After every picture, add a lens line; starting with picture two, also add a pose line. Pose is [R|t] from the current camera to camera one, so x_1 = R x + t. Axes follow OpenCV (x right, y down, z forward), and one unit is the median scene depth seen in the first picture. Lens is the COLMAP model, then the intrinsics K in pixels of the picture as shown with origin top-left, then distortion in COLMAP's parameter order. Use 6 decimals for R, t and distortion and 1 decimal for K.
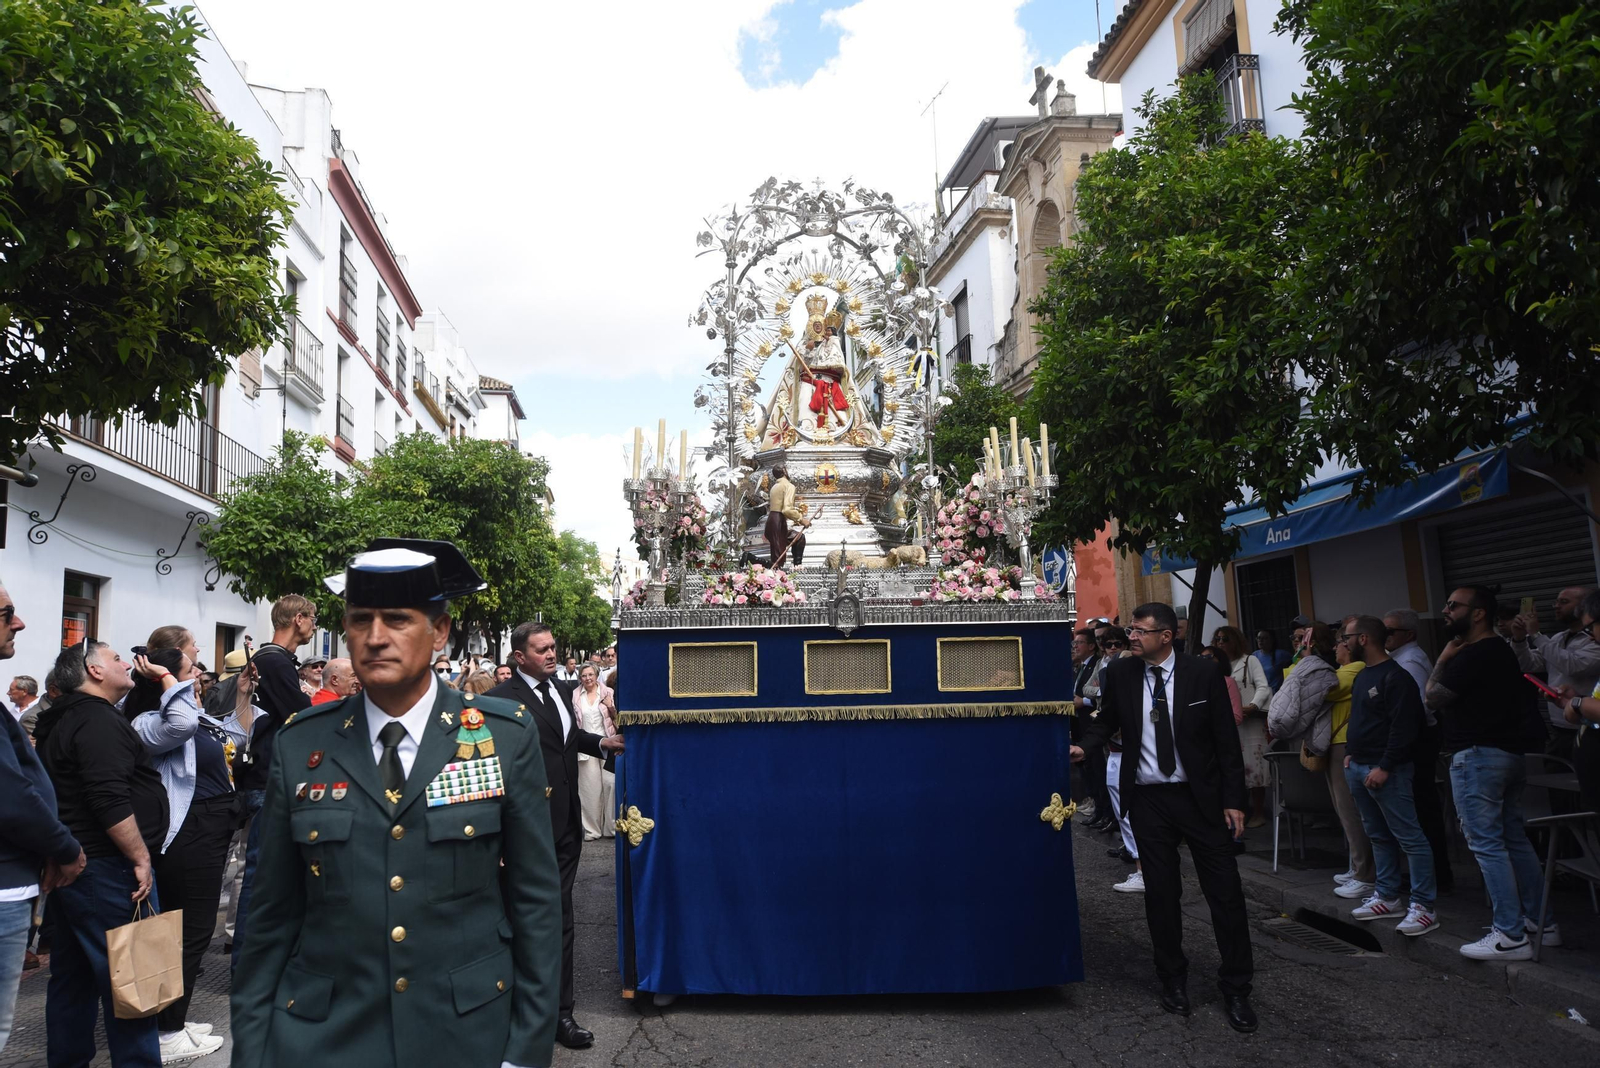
lens RADIAL K [[1044.0, 0, 796.6], [0, 1044.0, 537.2], [0, 0, 1]] dist [-0.007028, 0.004300]
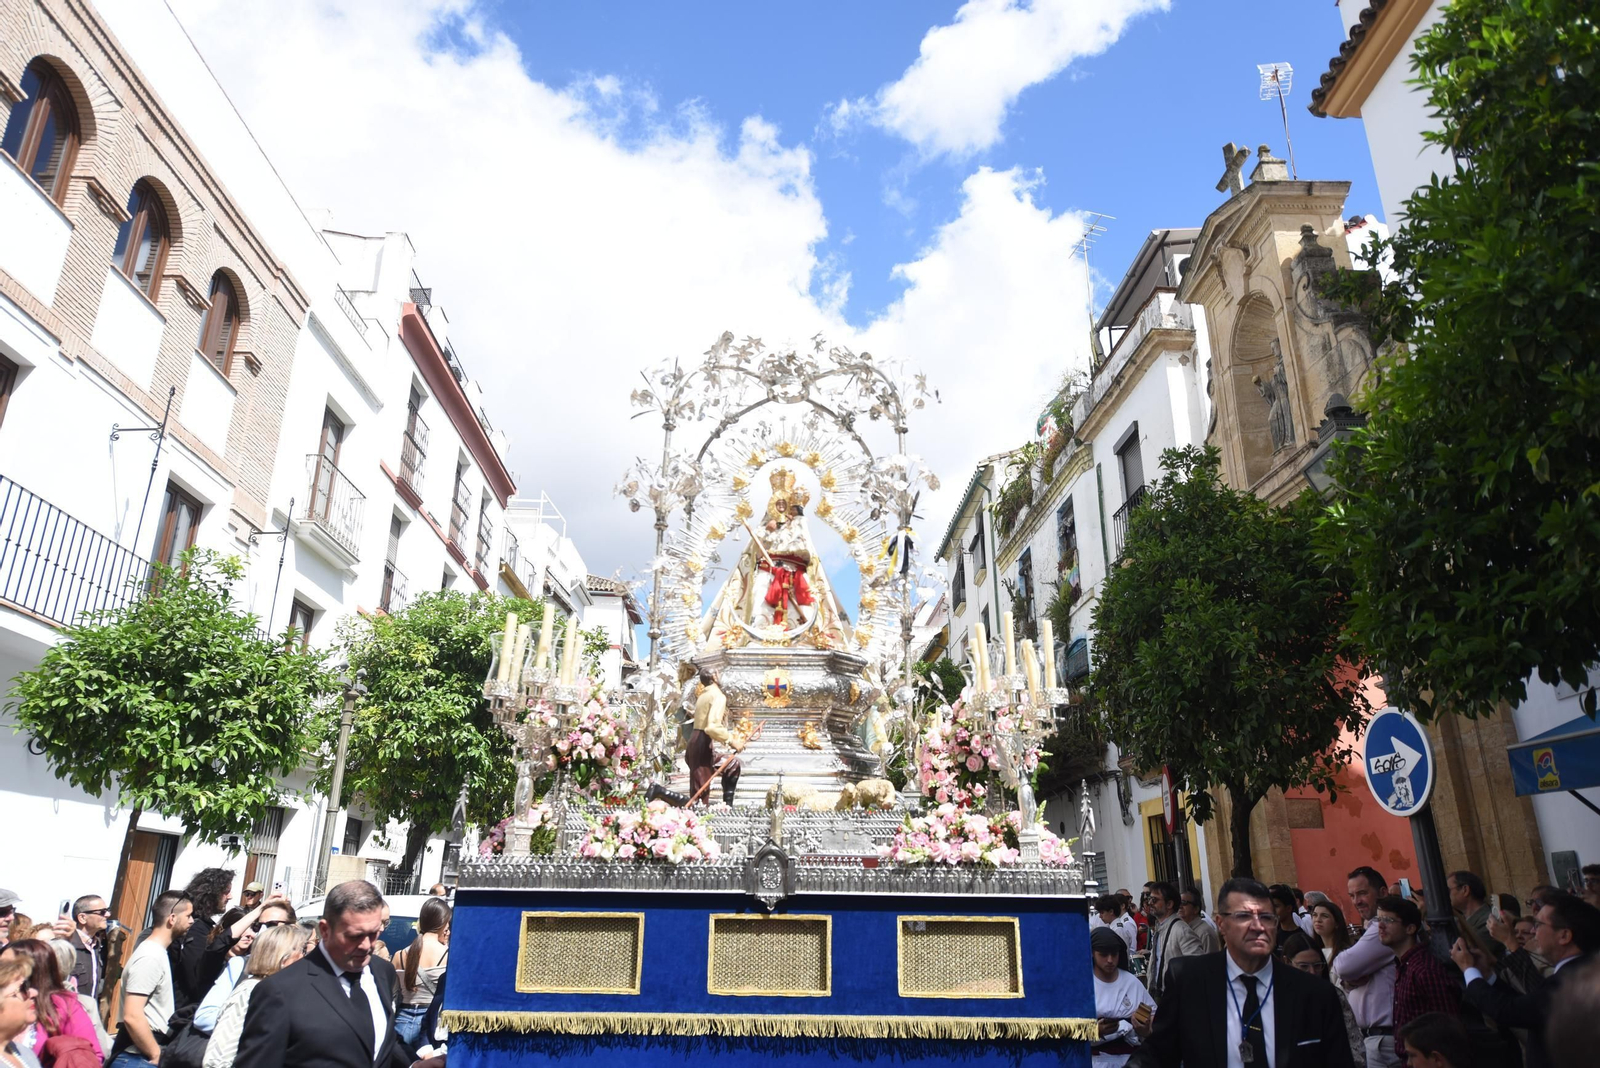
lens RADIAL K [[1044.0, 0, 795.7], [0, 1044.0, 545.3], [0, 0, 1]] dist [-0.007028, 0.004300]
pose [[0.998306, 0.014160, -0.056426, 0.090466], [-0.025193, 0.979487, -0.199928, -0.005810], [0.052437, 0.201011, 0.978184, 0.225665]]
